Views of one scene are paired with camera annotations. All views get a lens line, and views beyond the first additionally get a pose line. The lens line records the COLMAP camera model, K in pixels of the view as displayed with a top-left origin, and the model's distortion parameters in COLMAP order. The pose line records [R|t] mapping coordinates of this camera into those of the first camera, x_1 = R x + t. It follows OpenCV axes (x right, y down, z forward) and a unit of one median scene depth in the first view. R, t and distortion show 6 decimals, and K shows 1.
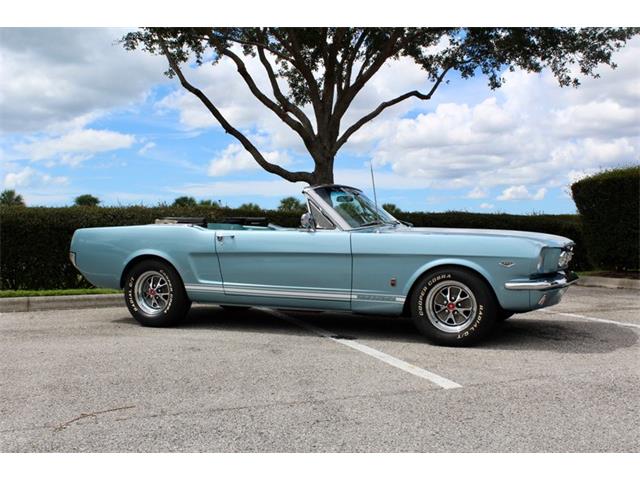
lens RADIAL K [[732.2, 0, 314.0], [0, 732.2, 245.1], [0, 0, 1]] dist [-0.072499, 0.000000]
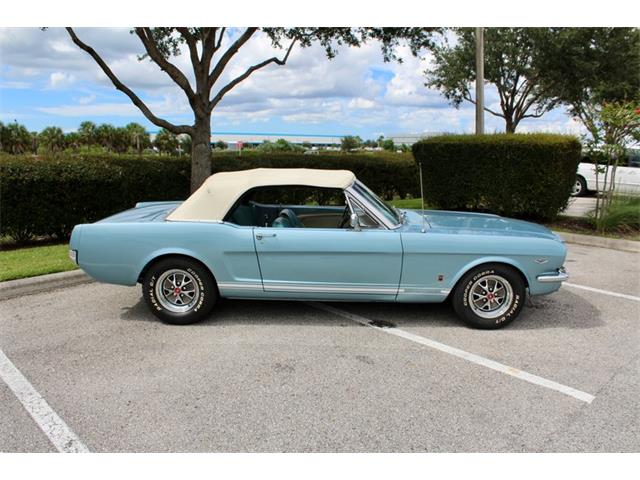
lens RADIAL K [[534.1, 0, 320.3], [0, 534.1, 243.1], [0, 0, 1]] dist [-0.127937, 0.069244]
pose [[0.920834, -0.063001, 0.384833, -0.298436], [-0.001384, 0.986328, 0.164786, -0.108416], [-0.389953, -0.152273, 0.908157, 0.282162]]
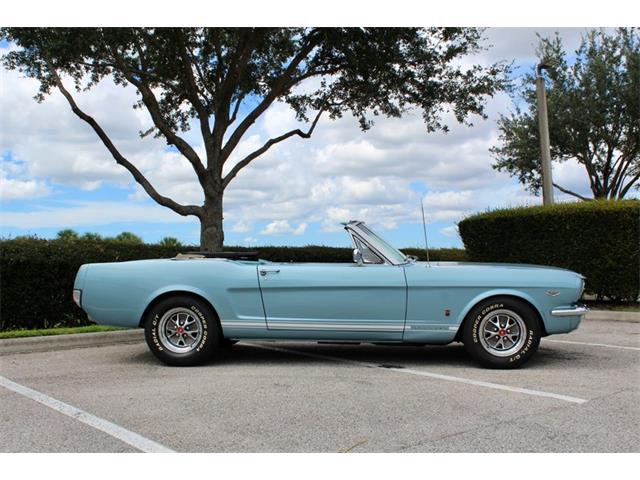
lens RADIAL K [[732.2, 0, 317.2], [0, 732.2, 244.7], [0, 0, 1]] dist [-0.072499, 0.000000]
pose [[0.948336, 0.004008, 0.317243, -0.338425], [0.010675, 0.998951, -0.044531, -0.002626], [-0.317088, 0.045617, 0.947298, 0.029372]]
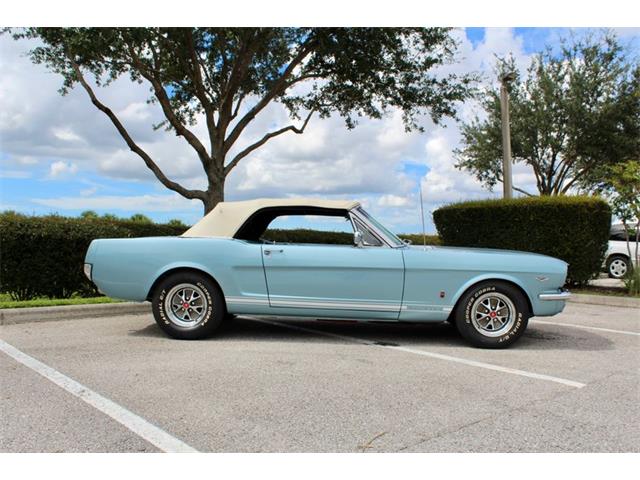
lens RADIAL K [[609.1, 0, 318.1], [0, 609.1, 242.1], [0, 0, 1]] dist [-0.093511, 0.000000]
pose [[0.937163, 0.021065, 0.348256, -0.326564], [-0.013881, 0.999636, -0.023113, -0.004543], [-0.348617, 0.016827, 0.937114, 0.149560]]
